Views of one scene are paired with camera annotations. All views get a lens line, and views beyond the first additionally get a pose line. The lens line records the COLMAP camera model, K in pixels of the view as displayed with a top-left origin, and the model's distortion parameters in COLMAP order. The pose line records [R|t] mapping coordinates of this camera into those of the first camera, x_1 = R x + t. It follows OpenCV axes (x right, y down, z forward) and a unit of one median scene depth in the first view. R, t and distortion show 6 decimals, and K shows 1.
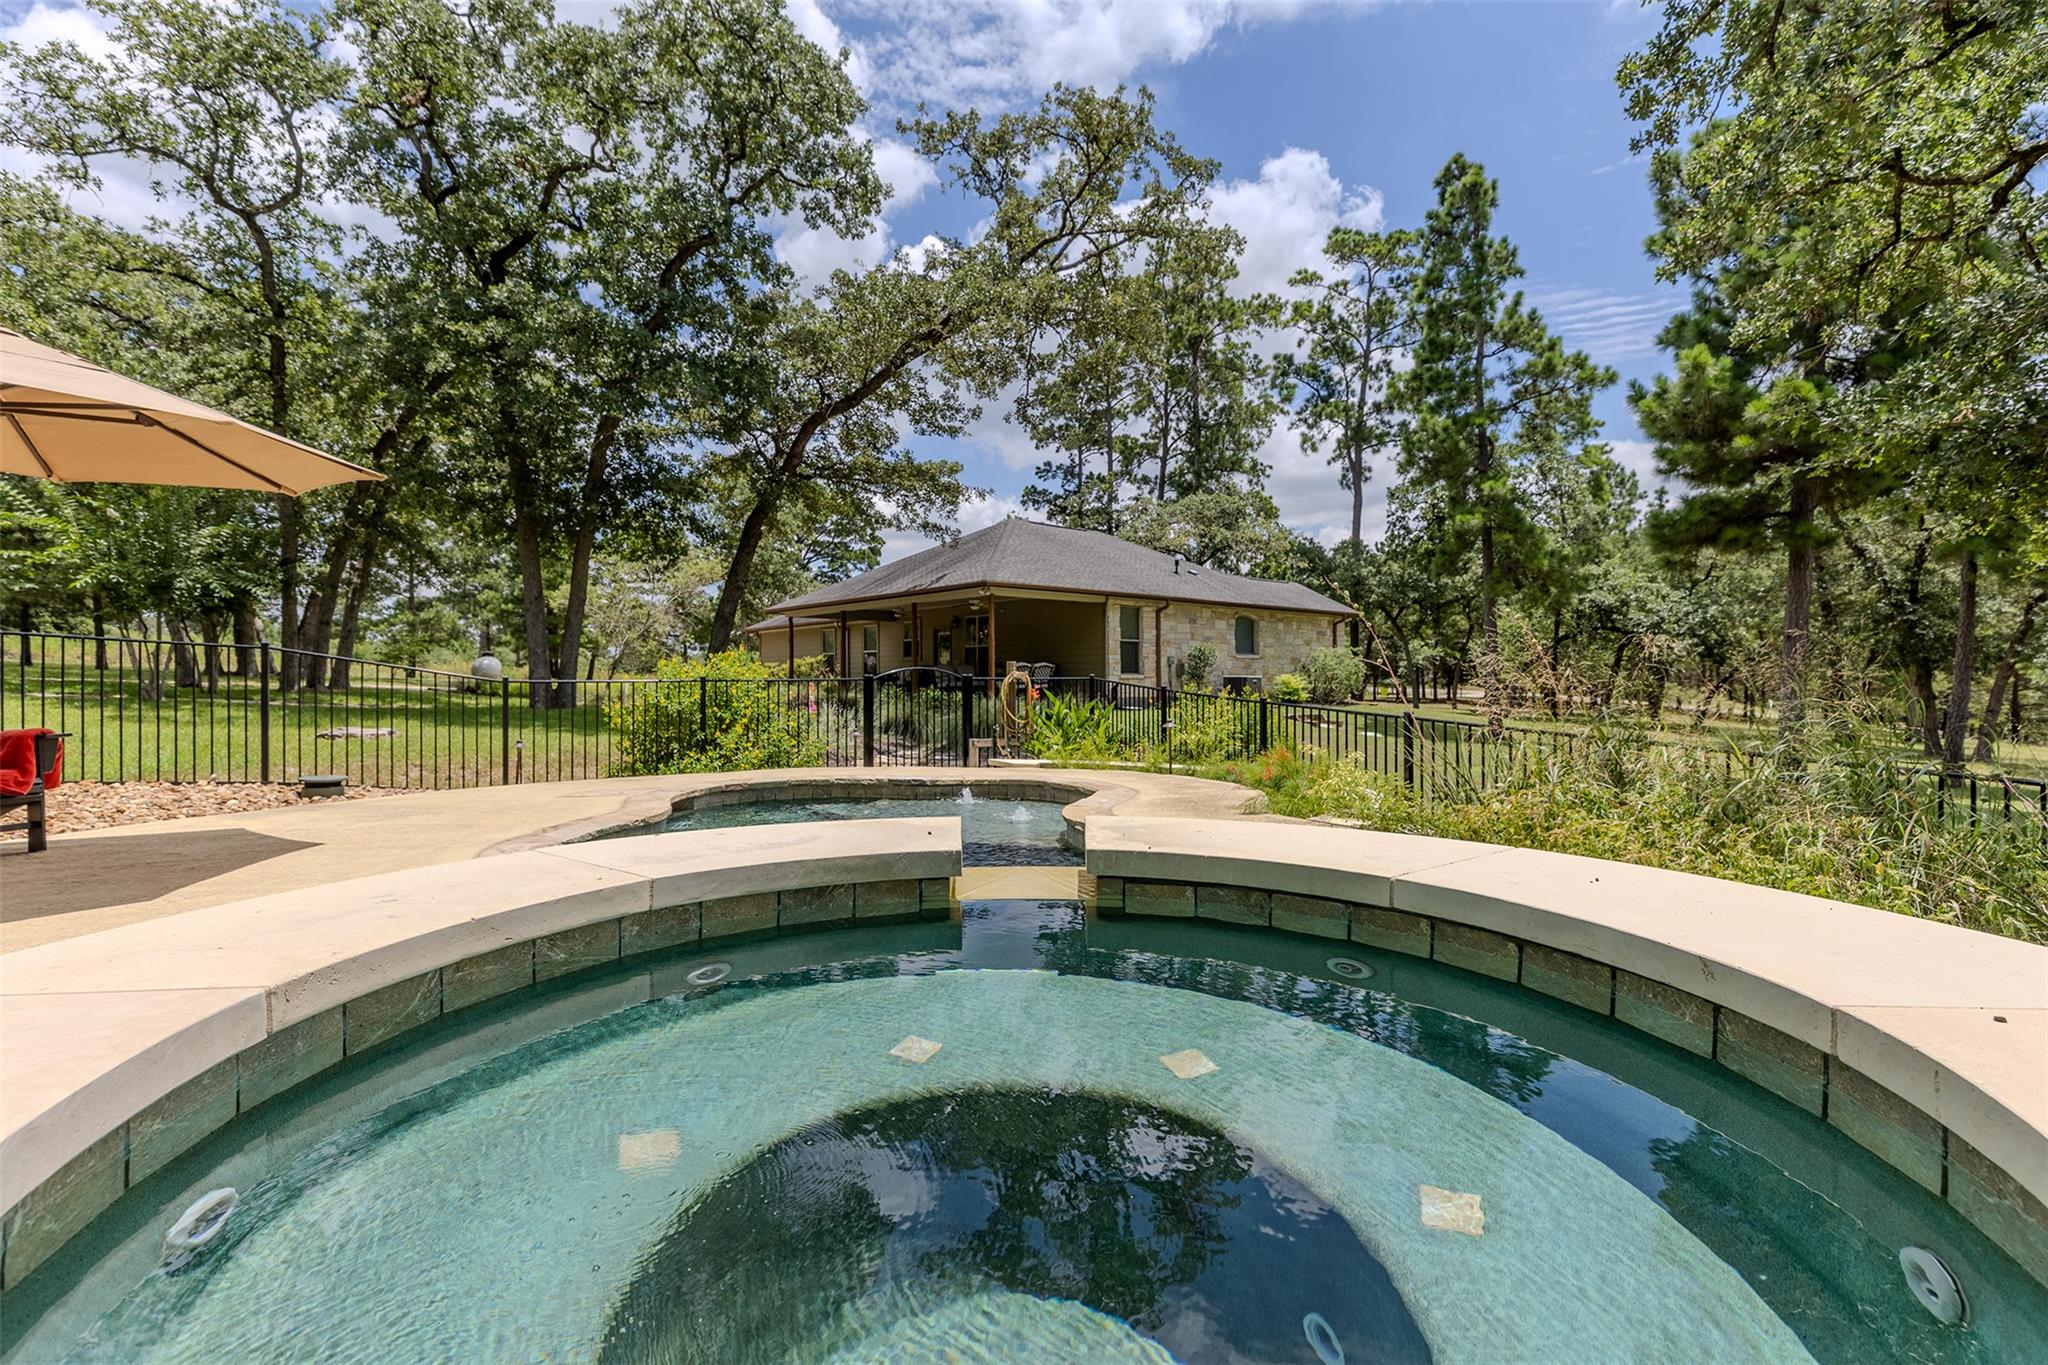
lens RADIAL K [[916.3, 0, 1020.3], [0, 916.3, 679.1], [0, 0, 1]] dist [0.009787, -0.000332]
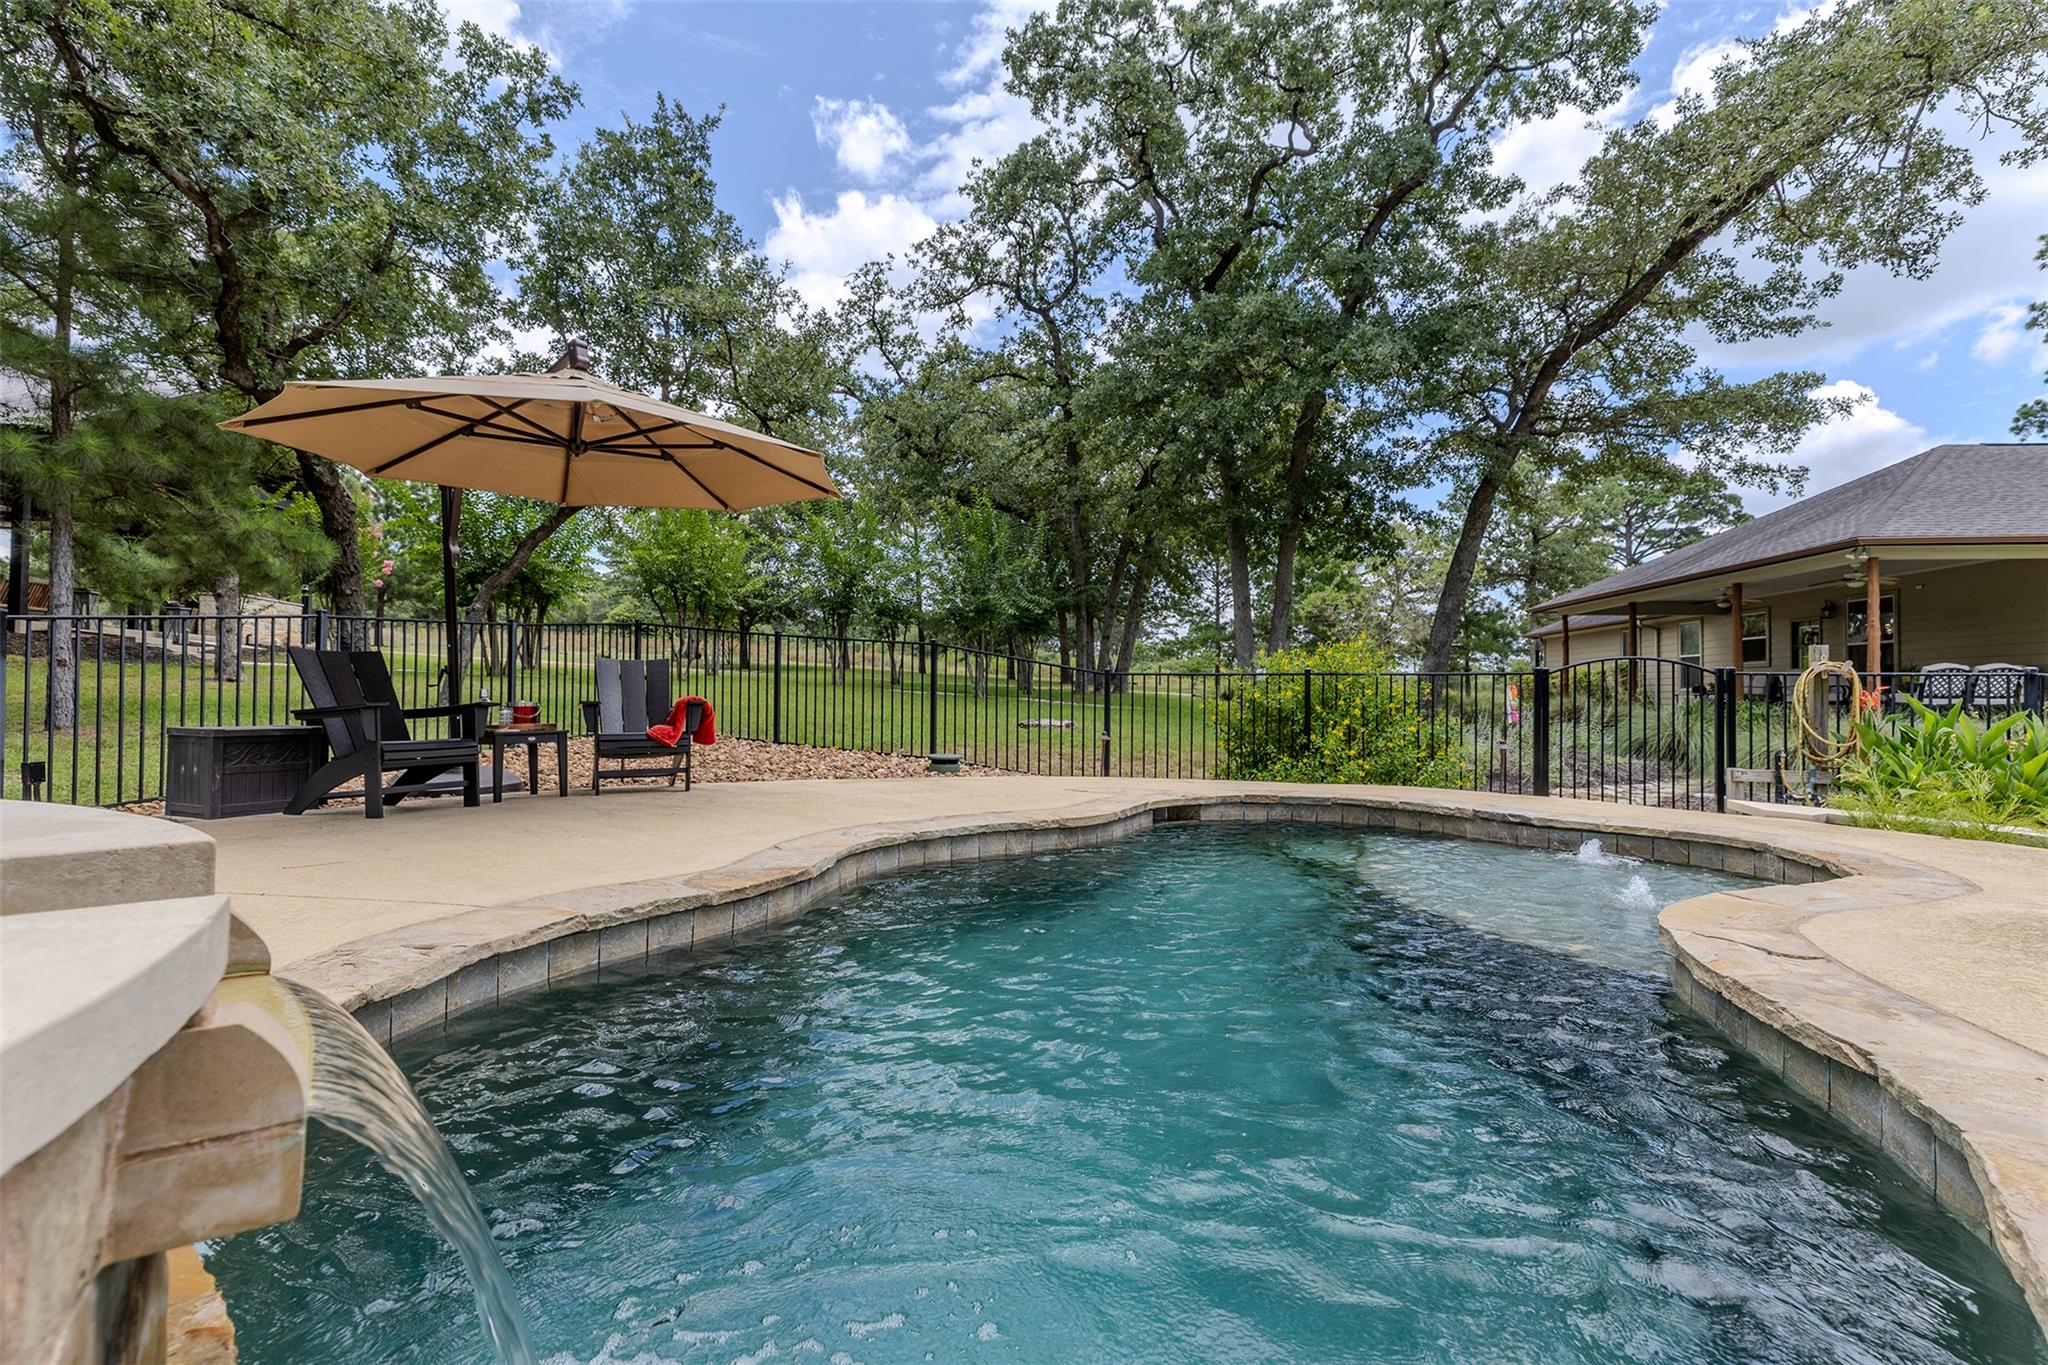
lens RADIAL K [[916.3, 0, 1020.3], [0, 916.3, 679.1], [0, 0, 1]] dist [0.009787, -0.000332]
pose [[0.673786, -0.000603, -0.738926, 0.055757], [-0.012234, 0.999853, -0.011972, 0.010926], [0.738825, 0.017107, 0.673680, 0.129193]]
